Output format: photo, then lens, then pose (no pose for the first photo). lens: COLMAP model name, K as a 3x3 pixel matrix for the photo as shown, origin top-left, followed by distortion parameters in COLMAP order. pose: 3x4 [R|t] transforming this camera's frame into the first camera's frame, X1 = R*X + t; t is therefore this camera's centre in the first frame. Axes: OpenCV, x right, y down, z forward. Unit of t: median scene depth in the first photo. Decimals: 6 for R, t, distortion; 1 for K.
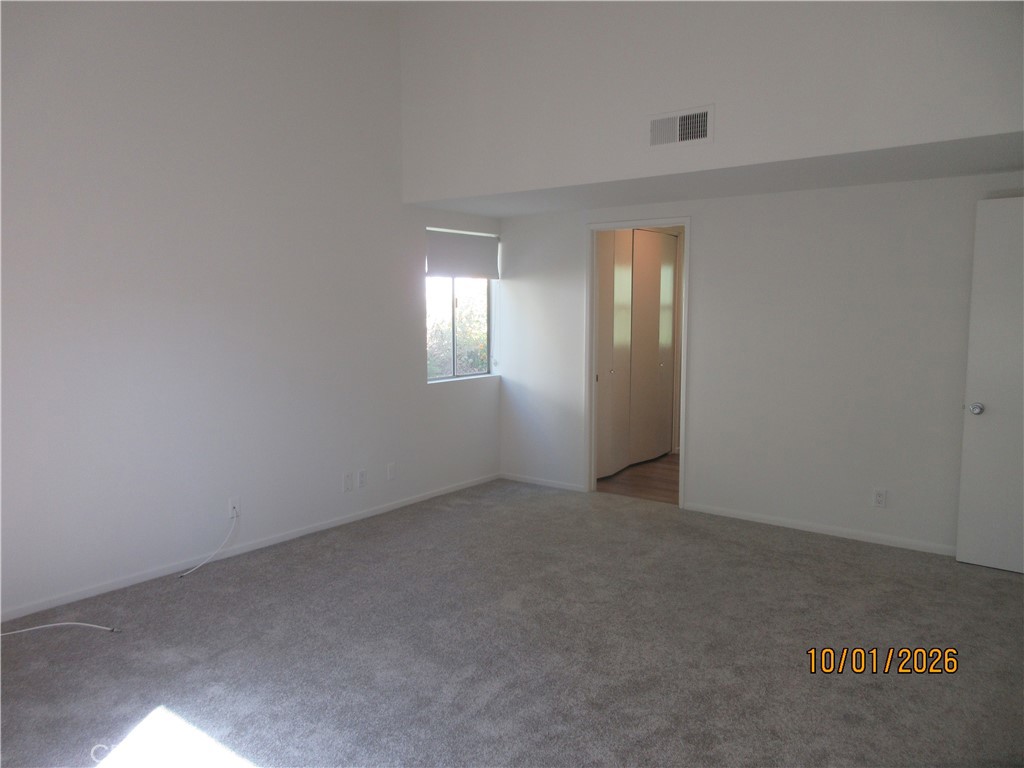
lens RADIAL K [[759.9, 0, 512.7], [0, 759.9, 383.6], [0, 0, 1]] dist [0.003686, -0.001011]
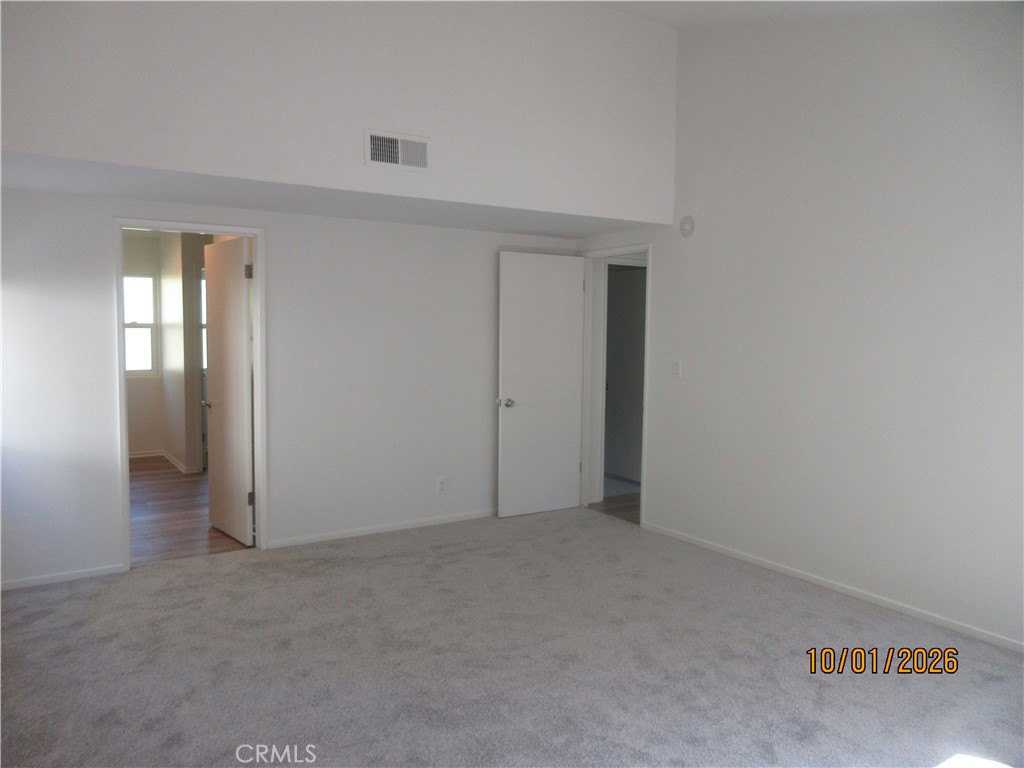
lens RADIAL K [[759.9, 0, 512.6], [0, 759.9, 383.8], [0, 0, 1]] dist [0.003686, -0.001011]
pose [[0.333246, -0.071974, 0.940089, -0.671213], [0.084675, 0.995338, 0.046188, -0.063689], [-0.939030, 0.064210, 0.337786, 0.526488]]
